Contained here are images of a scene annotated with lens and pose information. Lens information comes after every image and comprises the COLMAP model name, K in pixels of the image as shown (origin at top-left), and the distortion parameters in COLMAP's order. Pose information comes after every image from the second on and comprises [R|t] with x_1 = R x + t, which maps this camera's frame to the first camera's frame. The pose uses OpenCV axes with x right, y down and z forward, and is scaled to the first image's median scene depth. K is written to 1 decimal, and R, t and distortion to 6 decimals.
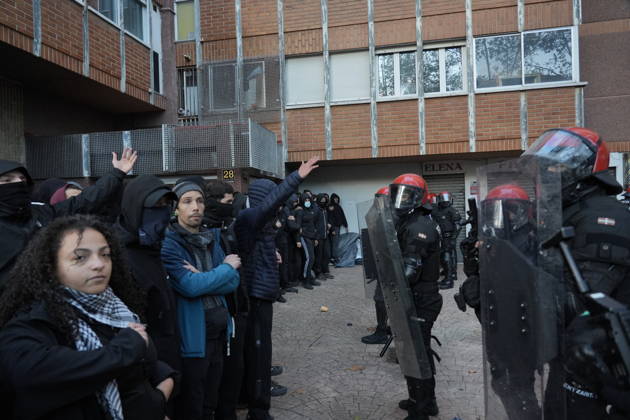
lens RADIAL K [[404.1, 0, 314.9], [0, 404.1, 207.5], [0, 0, 1]] dist [0.002555, -0.000807]
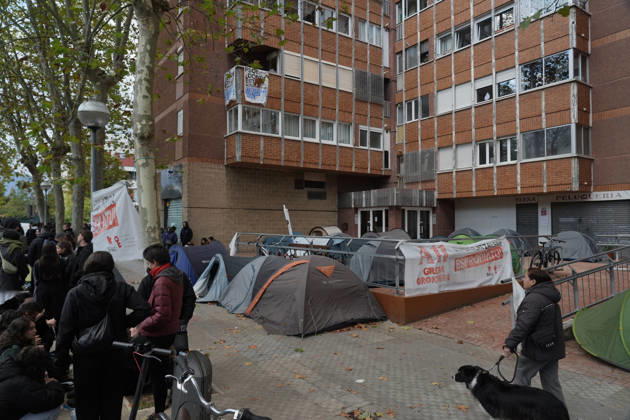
lens RADIAL K [[404.1, 0, 320.0], [0, 404.1, 213.6], [0, 0, 1]] dist [0.002555, -0.000807]
pose [[0.719861, 0.015520, -0.693945, 0.985941], [-0.029668, 0.999524, -0.008421, -0.000424], [0.693484, 0.026650, 0.719979, -0.956107]]
